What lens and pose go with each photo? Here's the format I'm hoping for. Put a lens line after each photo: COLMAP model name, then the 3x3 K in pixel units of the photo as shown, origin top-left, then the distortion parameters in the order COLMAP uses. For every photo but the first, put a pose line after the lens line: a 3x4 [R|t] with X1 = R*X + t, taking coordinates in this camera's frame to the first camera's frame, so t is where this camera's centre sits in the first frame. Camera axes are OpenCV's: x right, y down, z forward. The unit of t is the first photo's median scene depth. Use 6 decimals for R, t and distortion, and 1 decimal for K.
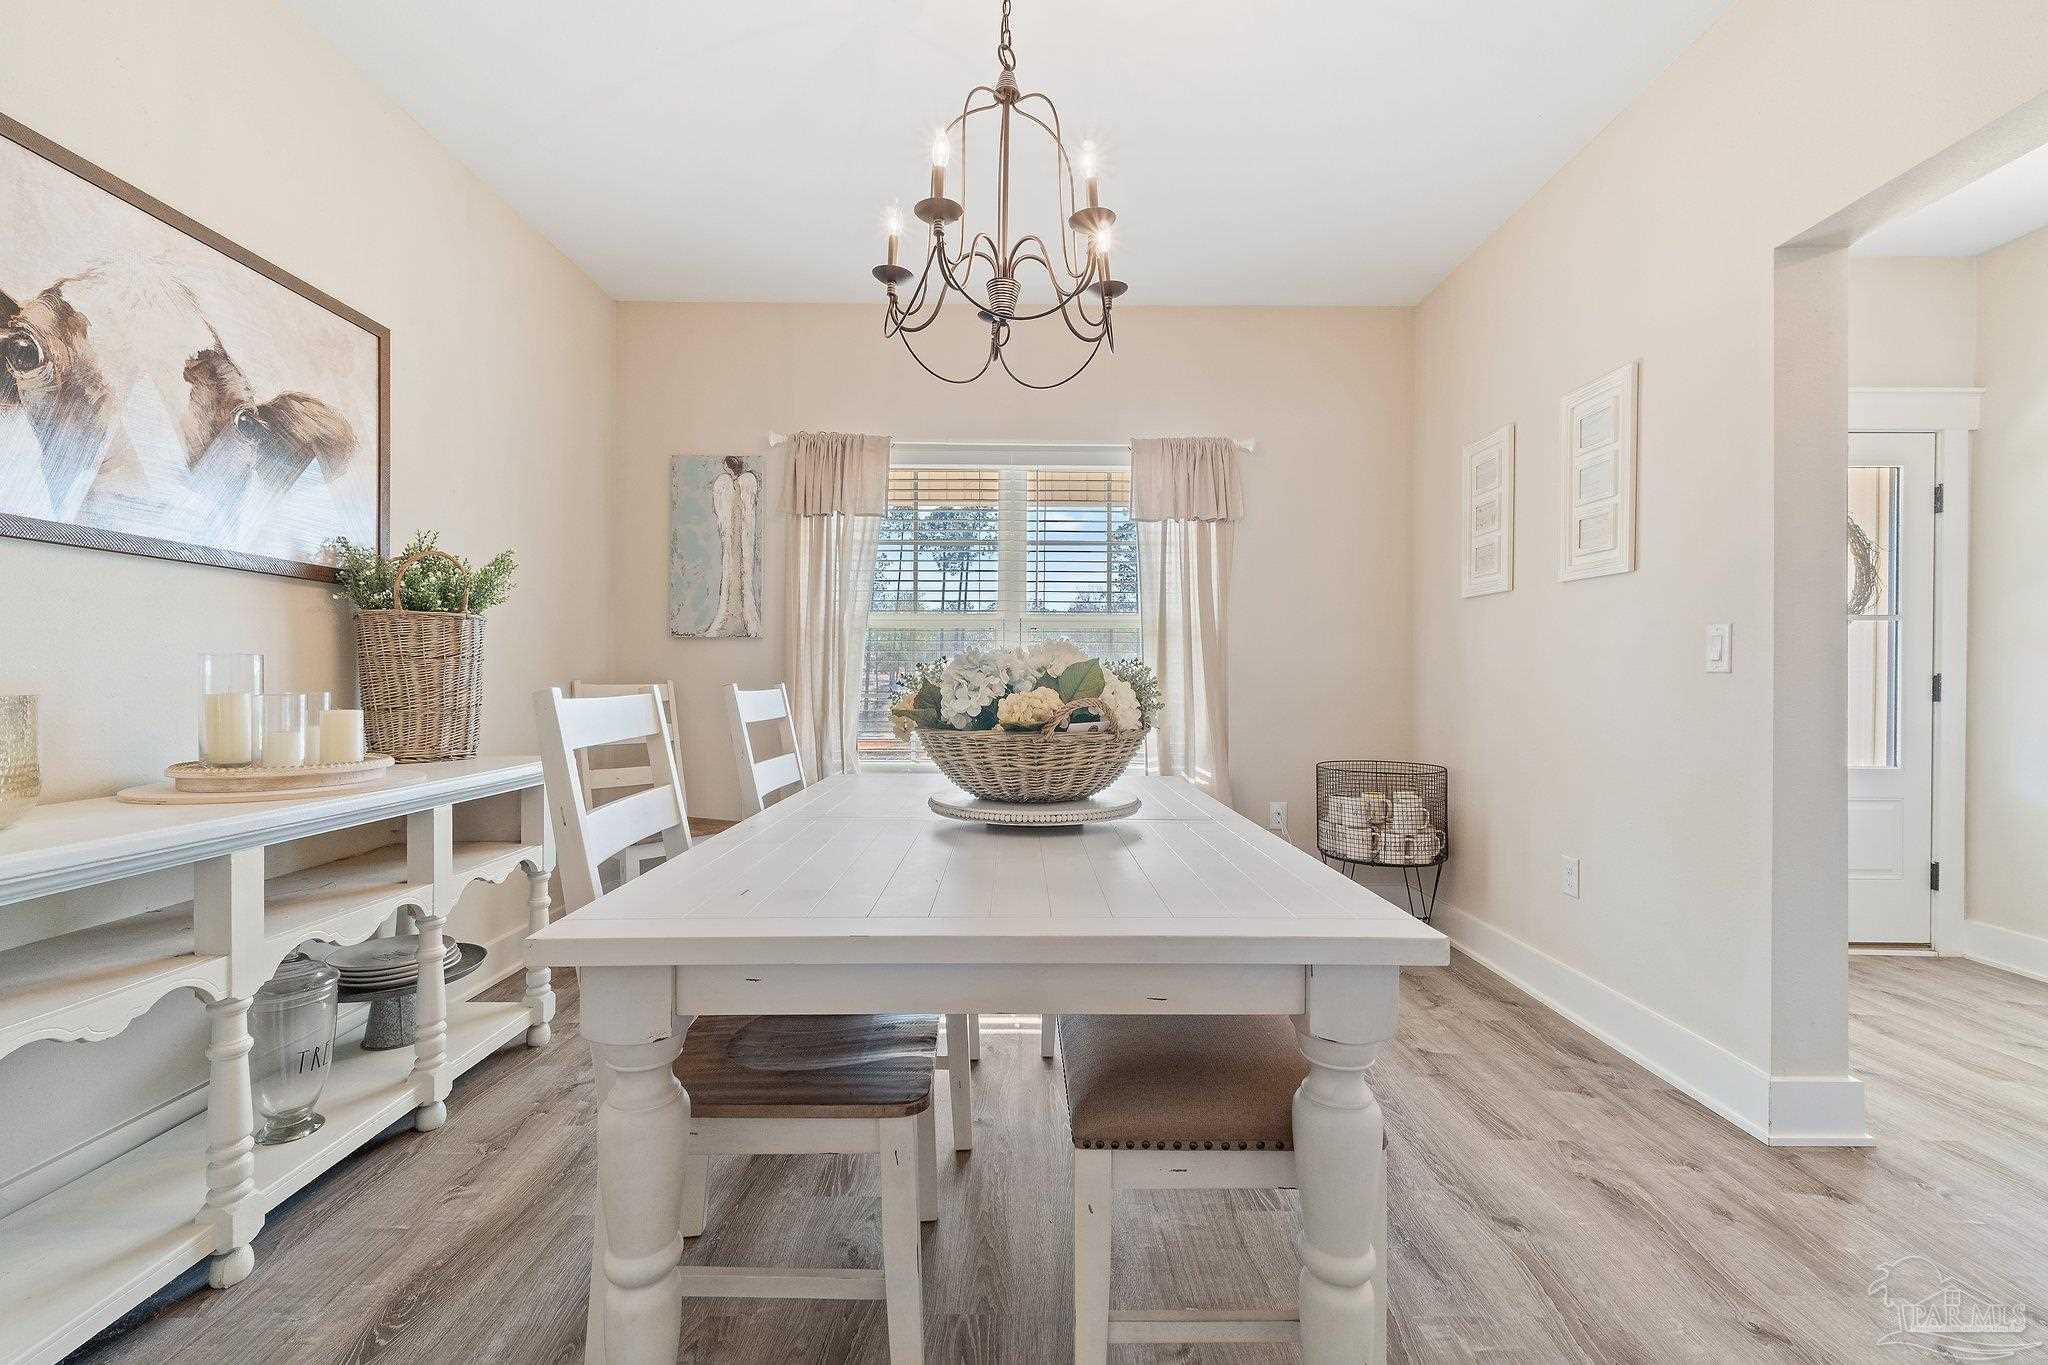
lens RADIAL K [[852.0, 0, 1024.0], [0, 852.0, 682.5], [0, 0, 1]] dist [0.013256, -0.004038]
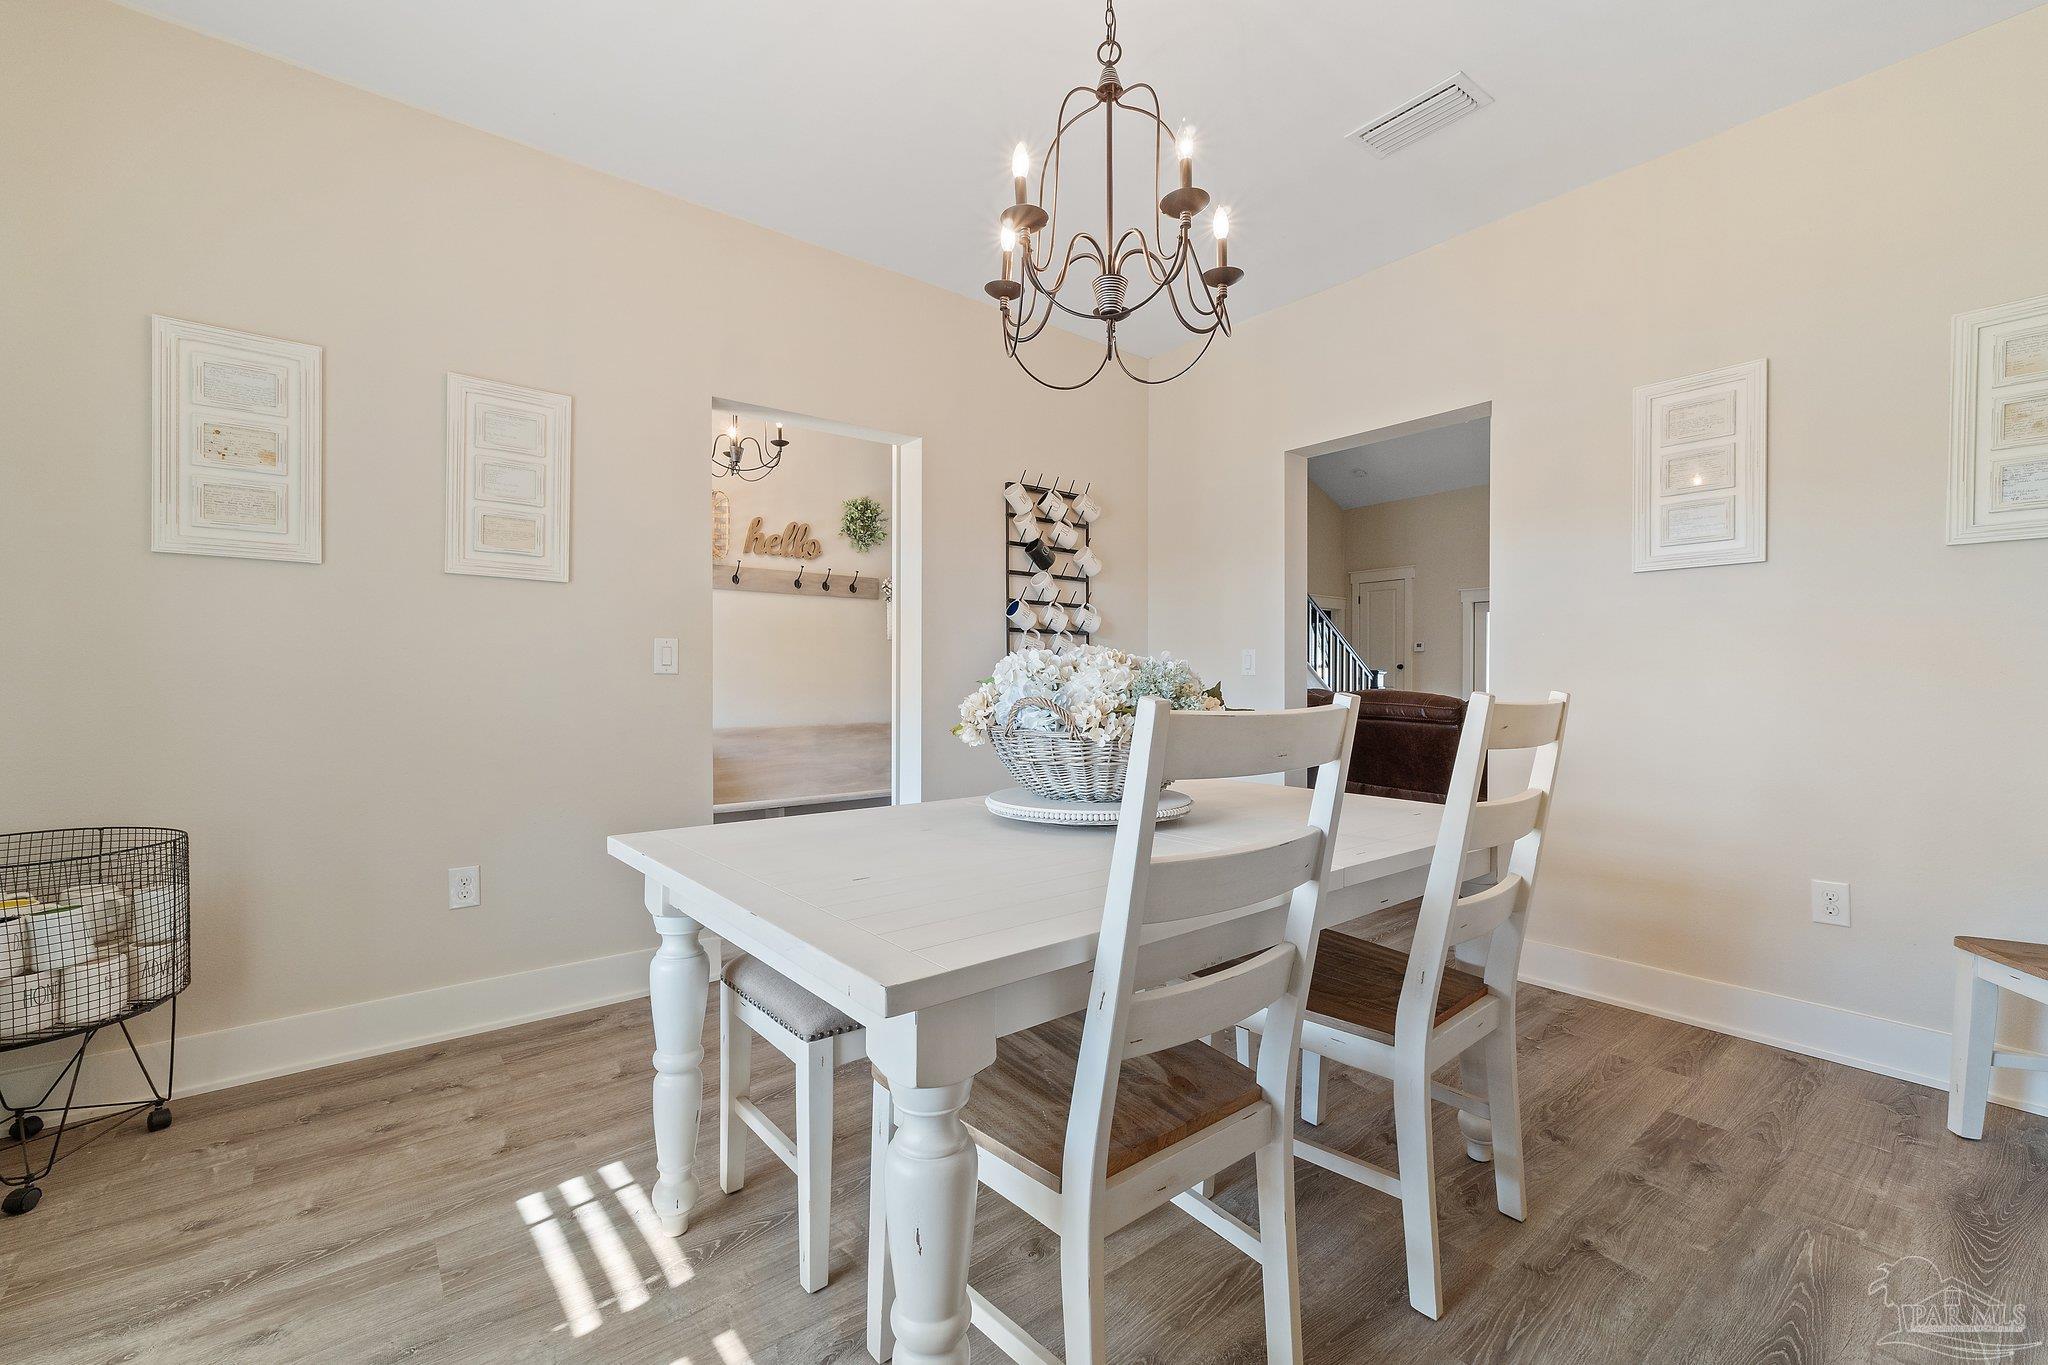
lens RADIAL K [[852.0, 0, 1024.0], [0, 852.0, 682.5], [0, 0, 1]] dist [0.013256, -0.004038]
pose [[-0.622992, -0.004145, 0.782217, -0.541835], [0.004153, 0.999954, 0.008607, -0.005837], [-0.782217, 0.008611, -0.622946, 1.233021]]
